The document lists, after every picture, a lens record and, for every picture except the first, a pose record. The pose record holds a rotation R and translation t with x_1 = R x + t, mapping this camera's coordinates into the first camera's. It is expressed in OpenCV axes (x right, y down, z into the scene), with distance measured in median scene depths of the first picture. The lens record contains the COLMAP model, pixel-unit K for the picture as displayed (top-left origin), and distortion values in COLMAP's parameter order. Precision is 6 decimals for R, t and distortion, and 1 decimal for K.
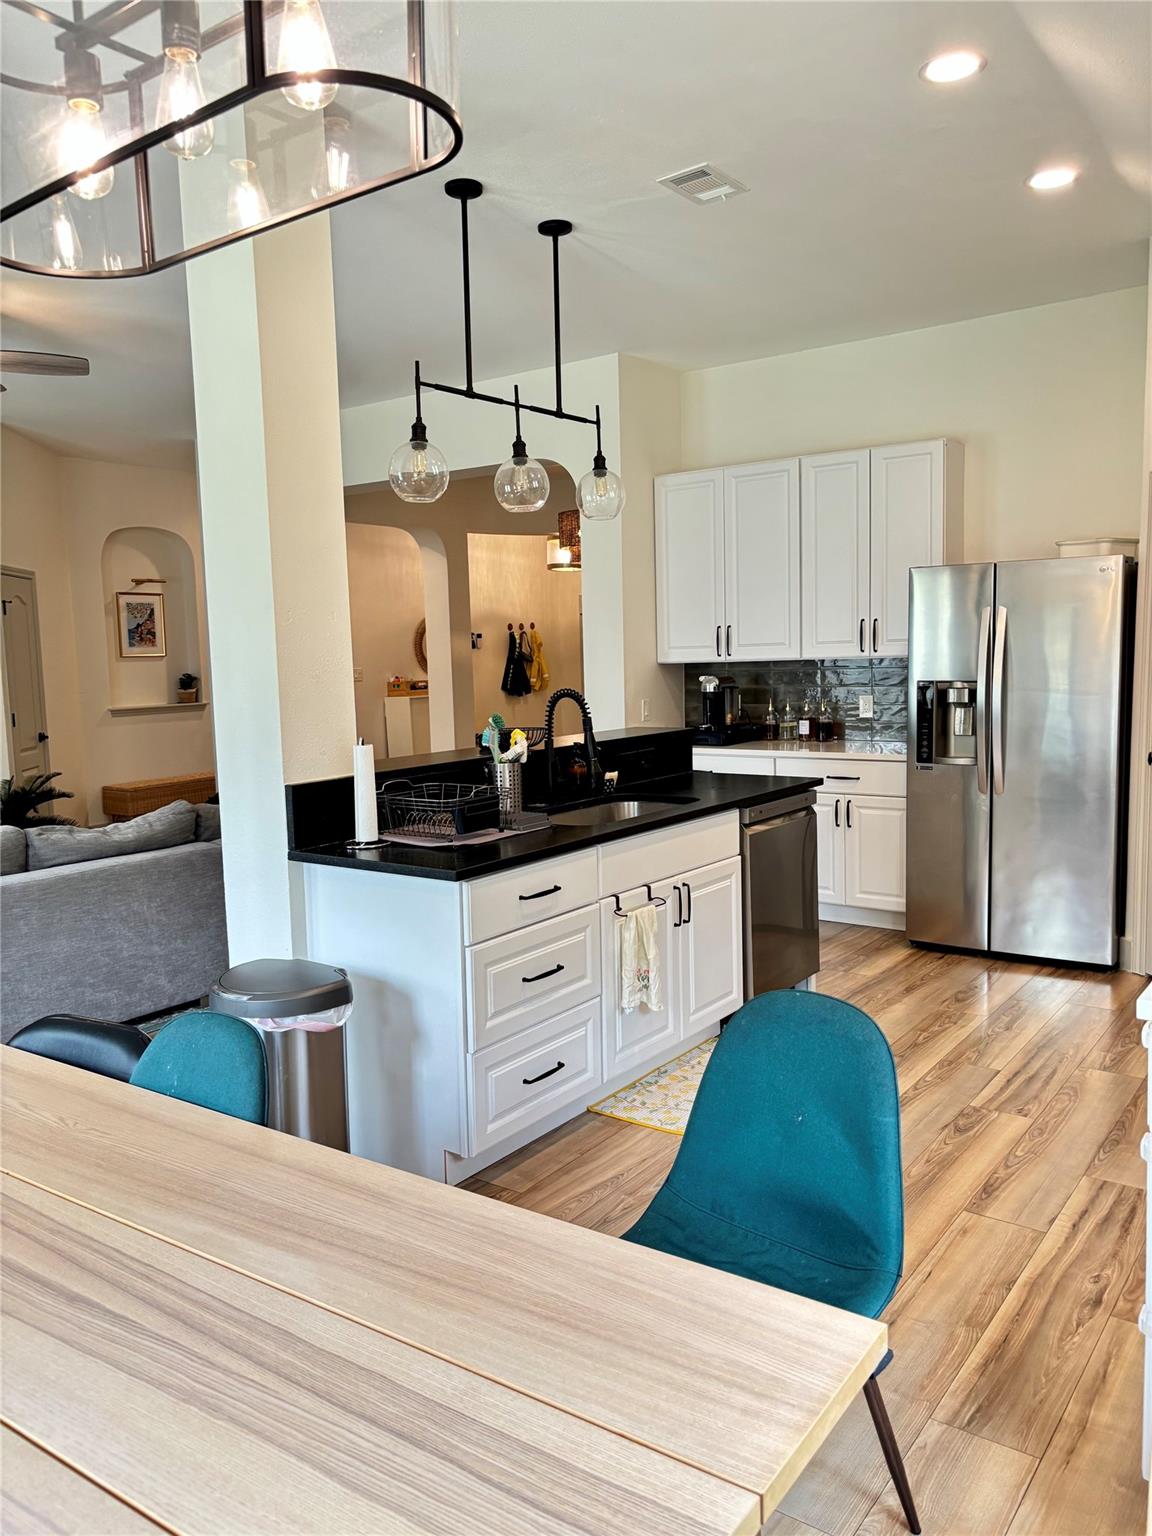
lens RADIAL K [[1164.0, 0, 569.2], [0, 1164.0, 765.6], [0, 0, 1]] dist [0.058971, -0.069063]
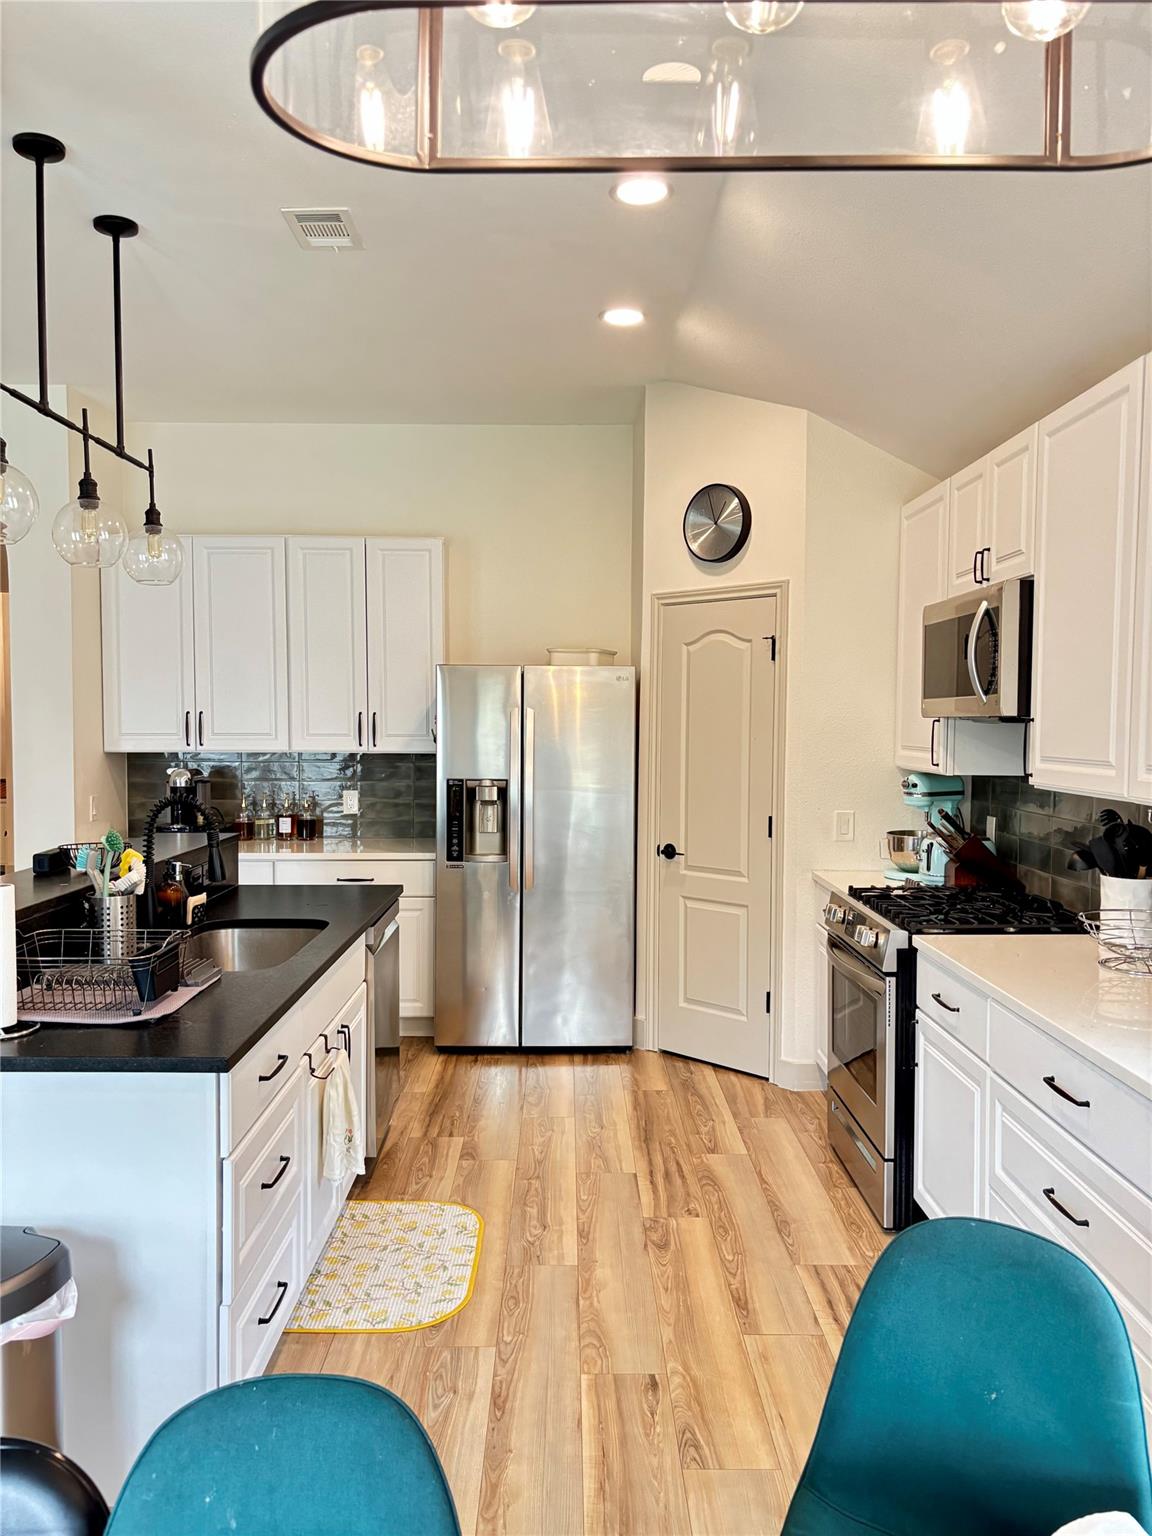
lens RADIAL K [[1171.1, 0, 578.2], [0, 1171.1, 773.4], [0, 0, 1]] dist [0.052495, -0.059030]
pose [[0.799024, 0.002012, 0.601295, -0.344986], [0.033099, 0.998331, -0.047324, -0.044593], [-0.600387, 0.057715, 0.797624, 0.250641]]
